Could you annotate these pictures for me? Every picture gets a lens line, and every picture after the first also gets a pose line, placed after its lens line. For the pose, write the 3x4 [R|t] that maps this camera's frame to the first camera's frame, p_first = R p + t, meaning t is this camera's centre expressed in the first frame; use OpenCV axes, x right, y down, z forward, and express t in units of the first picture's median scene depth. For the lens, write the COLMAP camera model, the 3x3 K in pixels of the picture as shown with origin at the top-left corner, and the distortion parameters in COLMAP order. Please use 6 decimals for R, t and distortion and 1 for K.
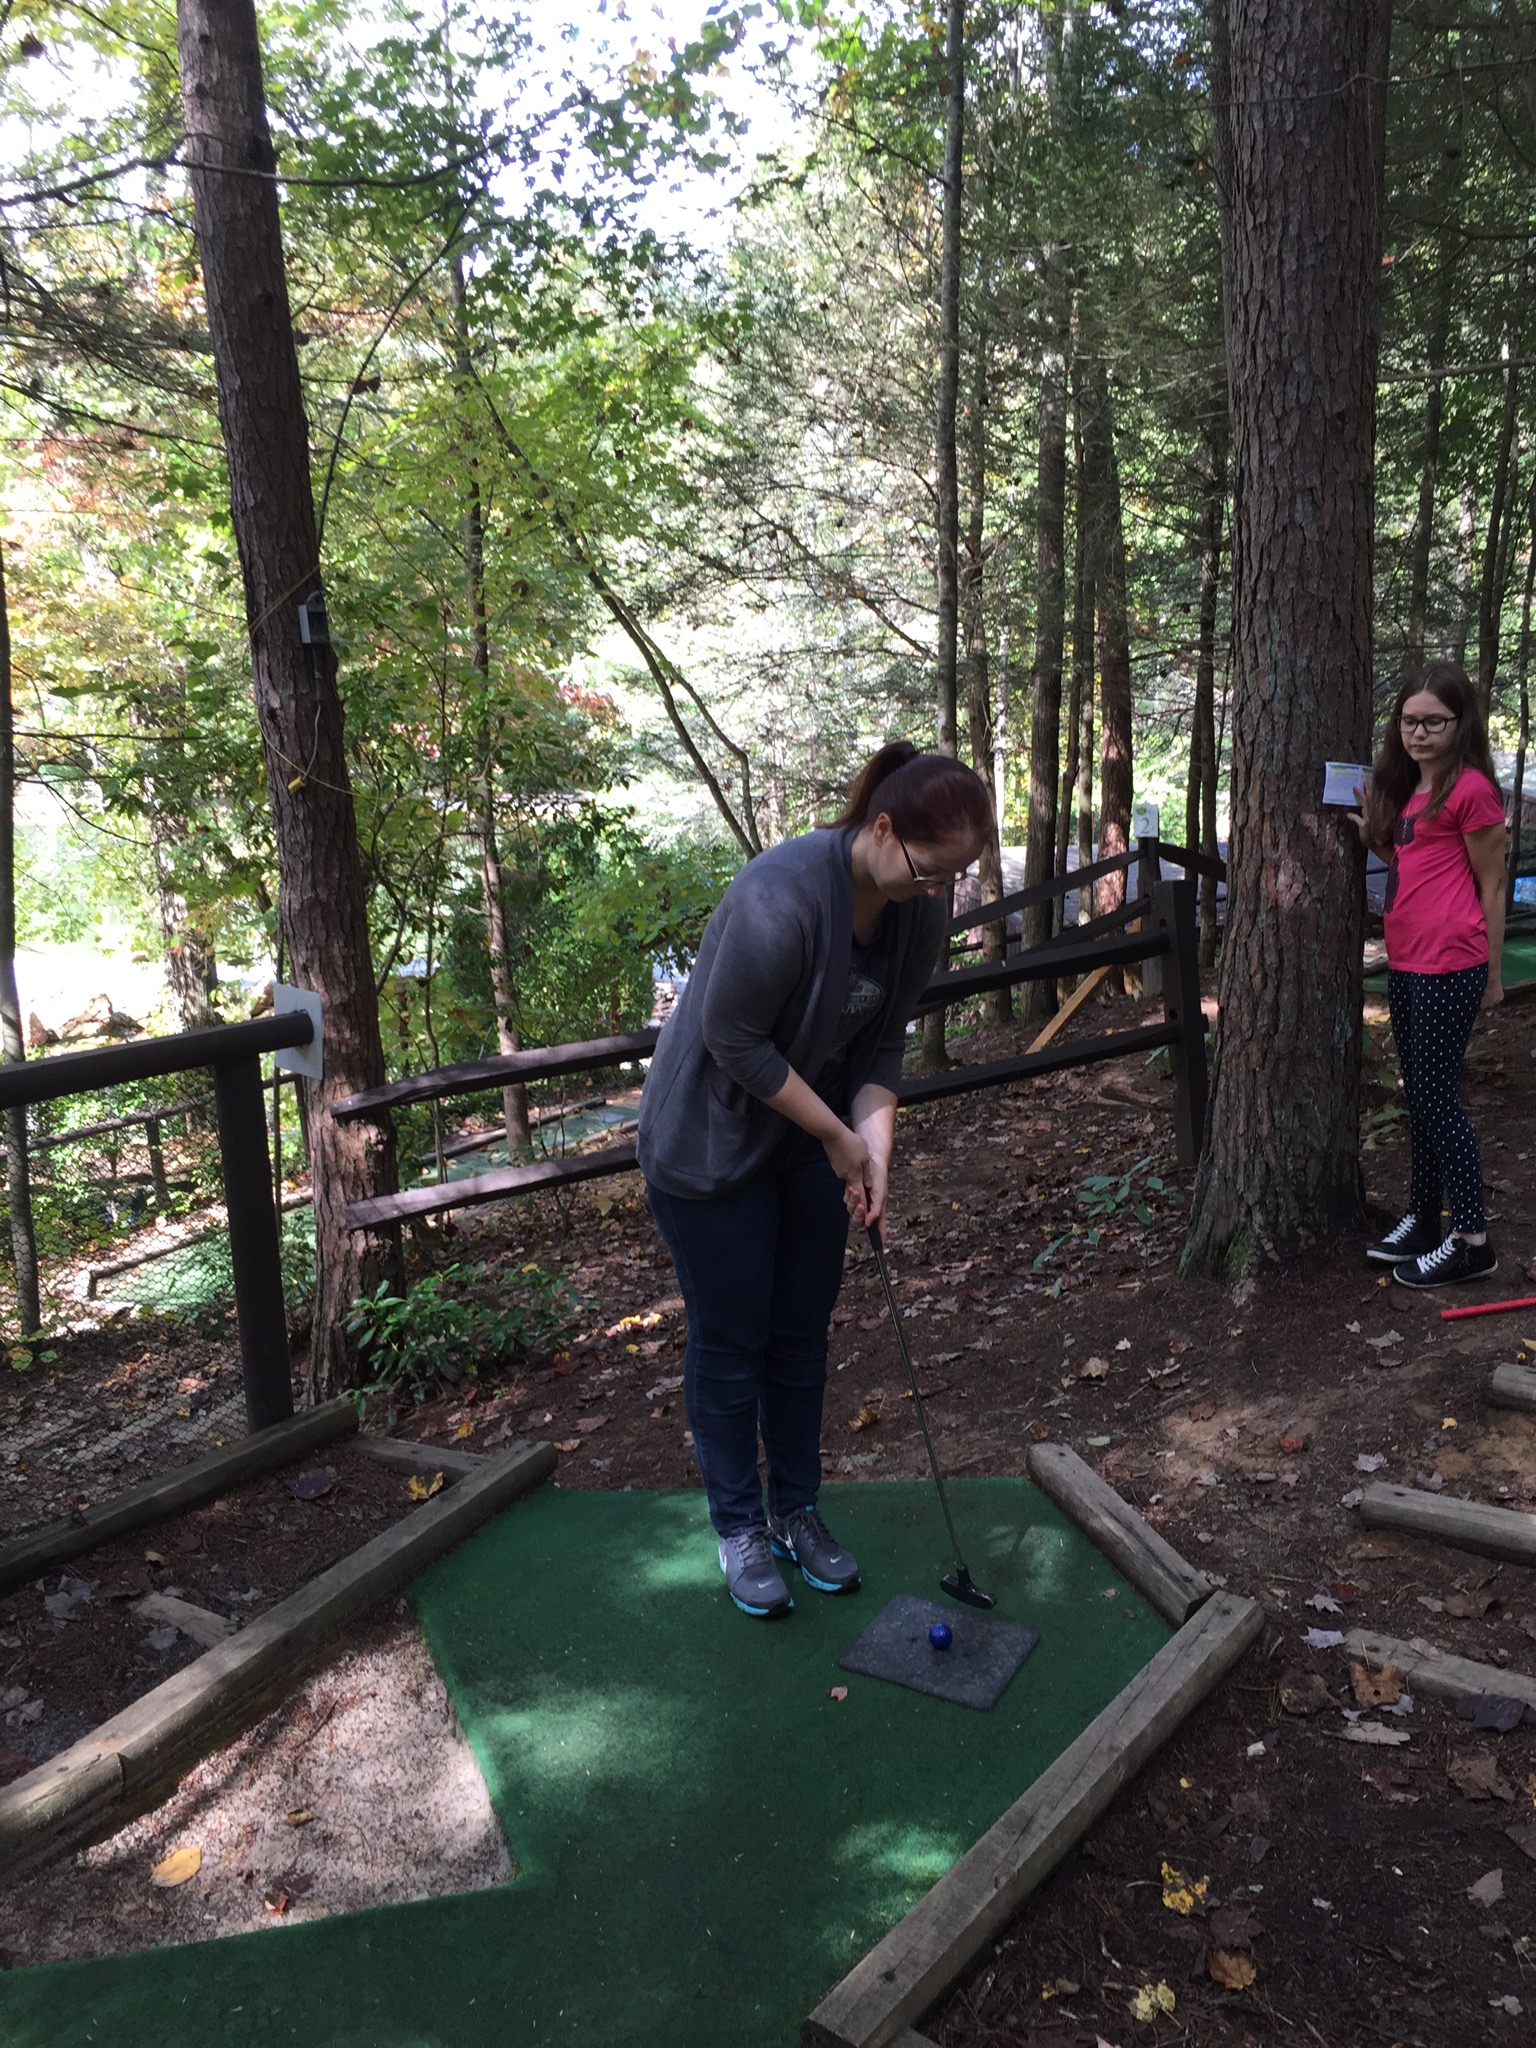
lens RADIAL K [[1745.5, 0, 751.2], [0, 1745.5, 1006.6], [0, 0, 1]] dist [0.084582, -0.107355]
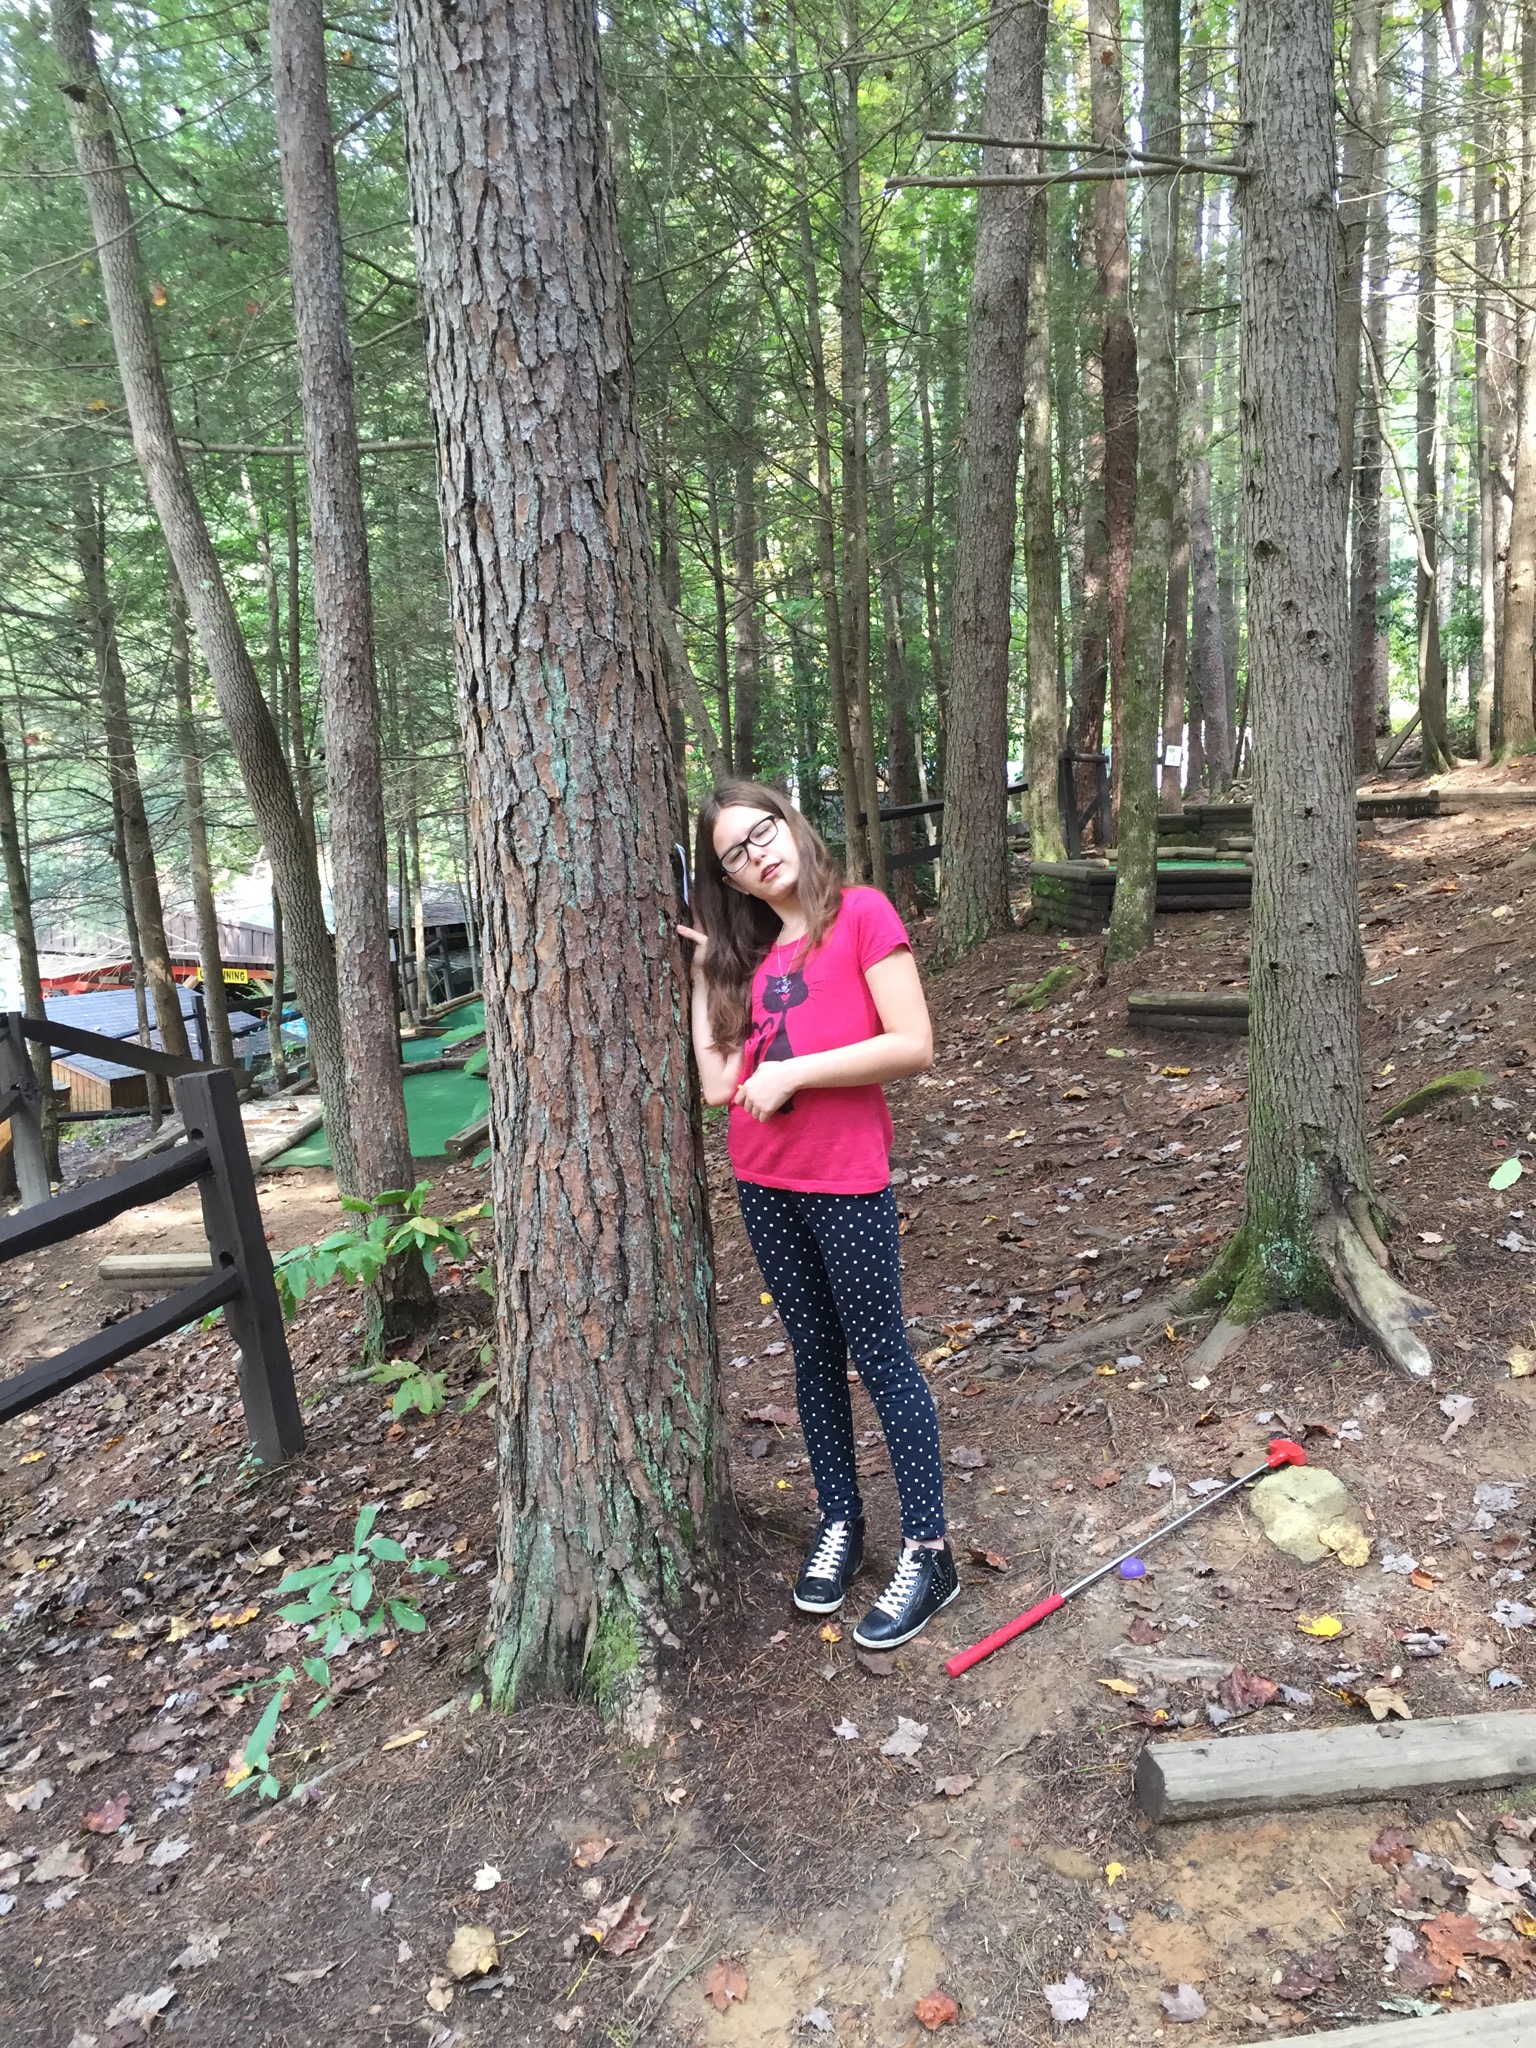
lens RADIAL K [[1745.5, 0, 766.6], [0, 1745.5, 1006.9], [0, 0, 1]] dist [0.084582, -0.107355]
pose [[0.748262, -0.098586, 0.656038, -0.084758], [0.151956, 0.988075, -0.024836, -0.071604], [-0.645766, 0.118273, 0.754319, 0.480494]]
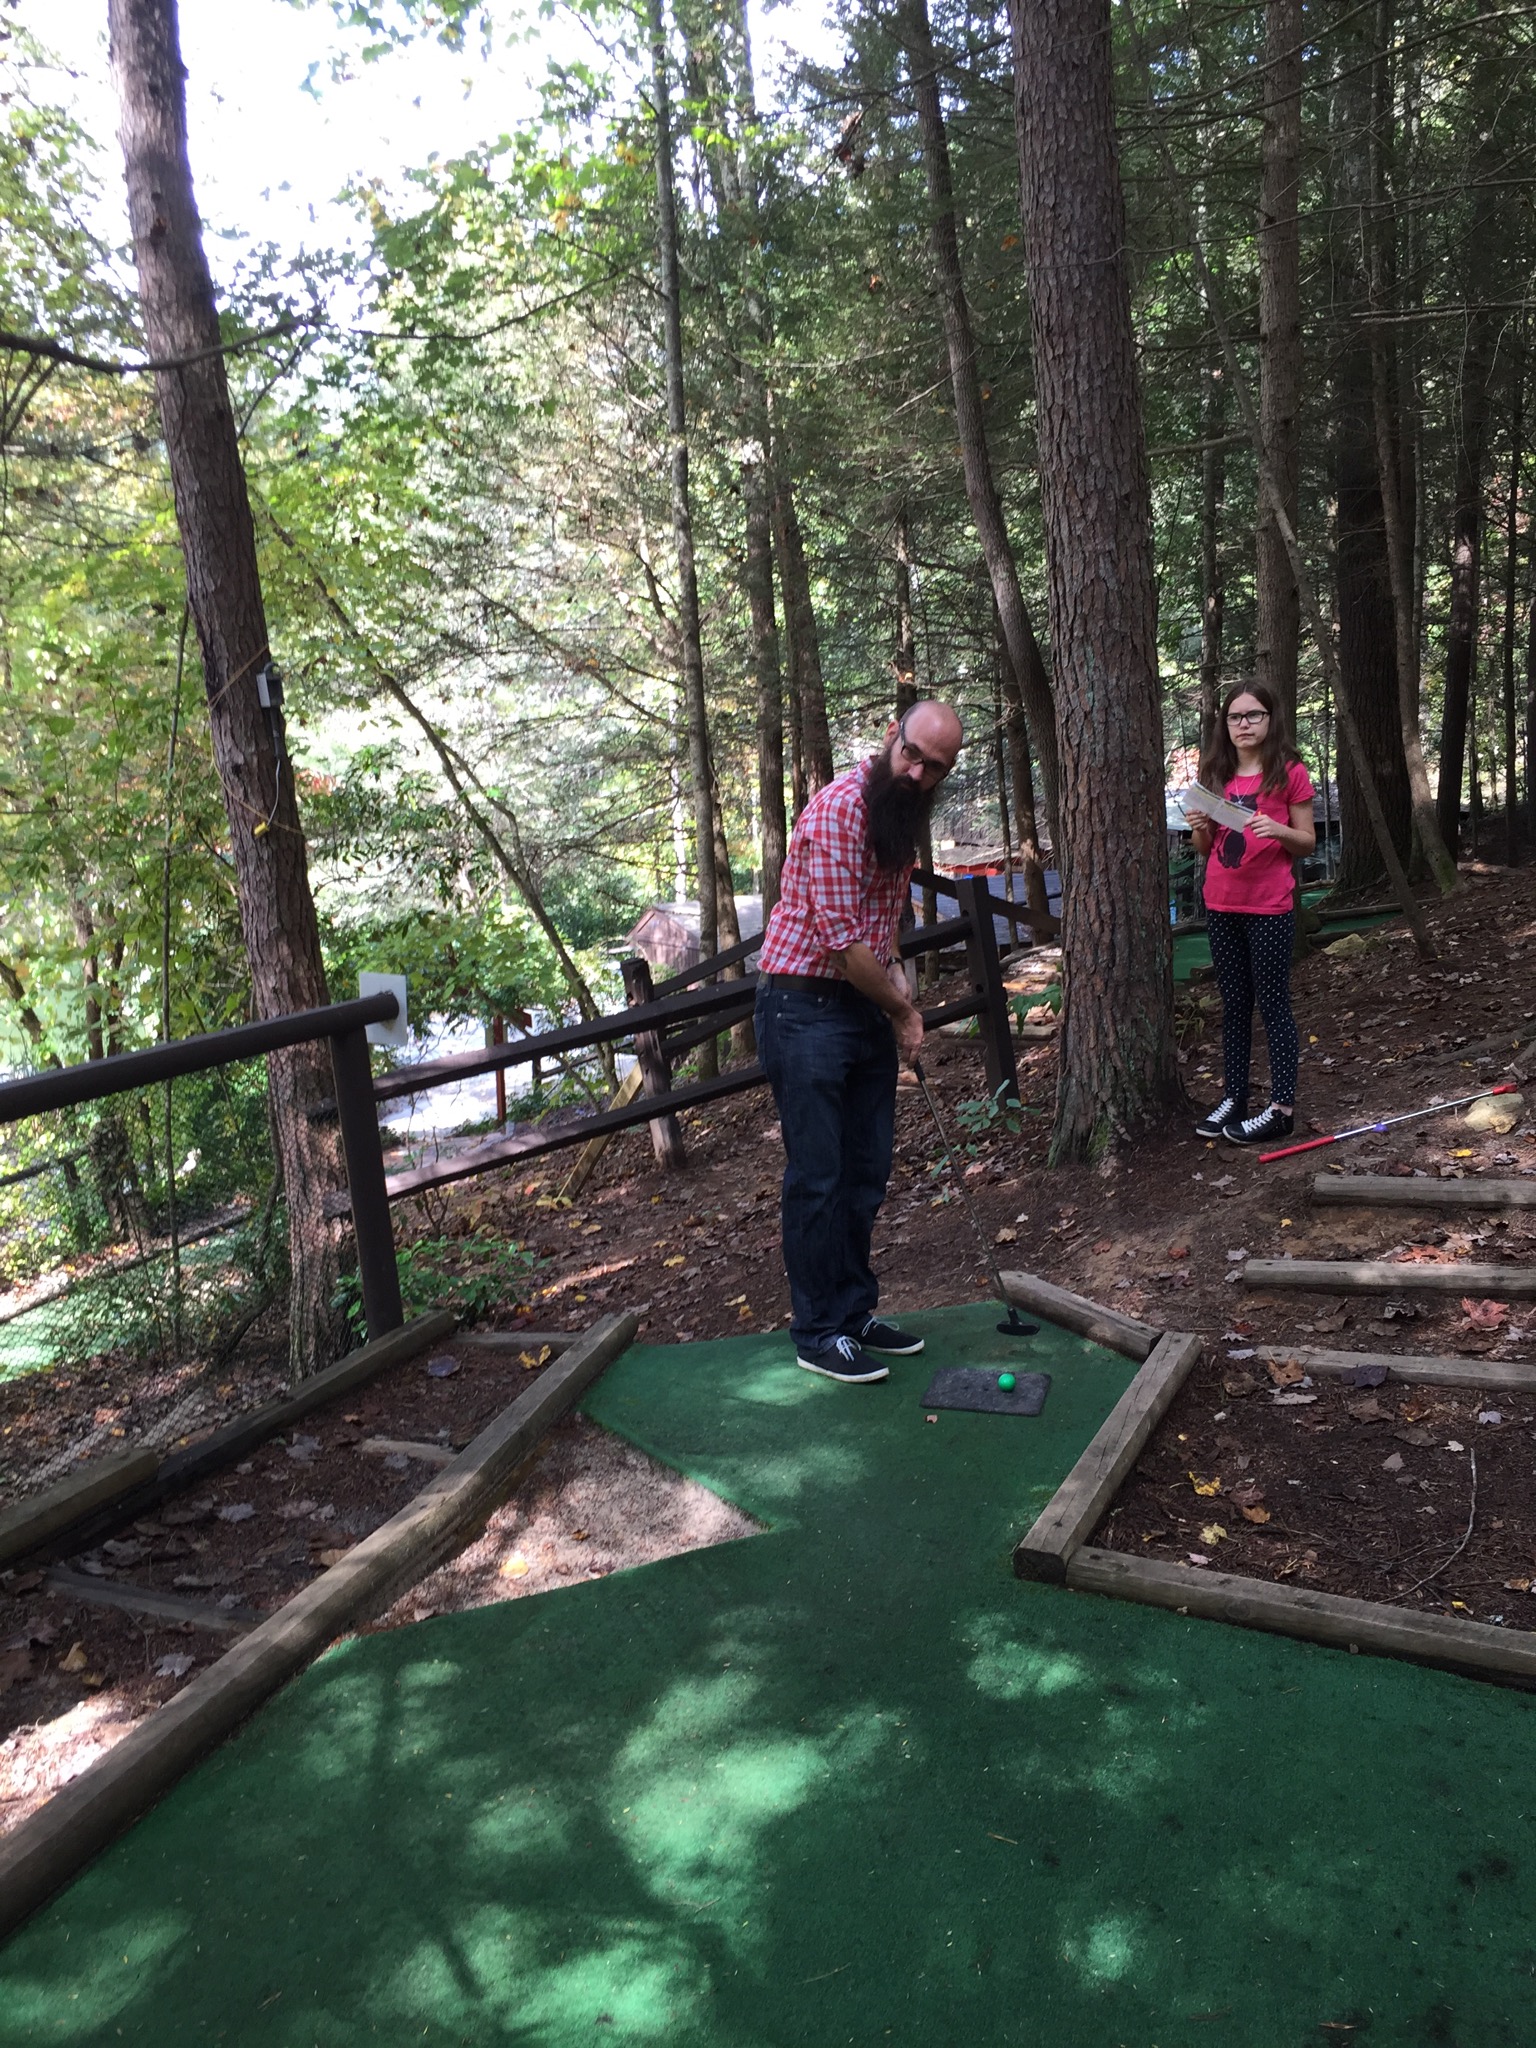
lens RADIAL K [[1745.5, 0, 750.8], [0, 1745.5, 1020.2], [0, 0, 1]] dist [0.084582, -0.107355]
pose [[0.978460, -0.076299, 0.191819, -0.226548], [0.083142, 0.996148, -0.027873, 0.072006], [-0.188954, 0.043221, 0.981034, -0.230828]]
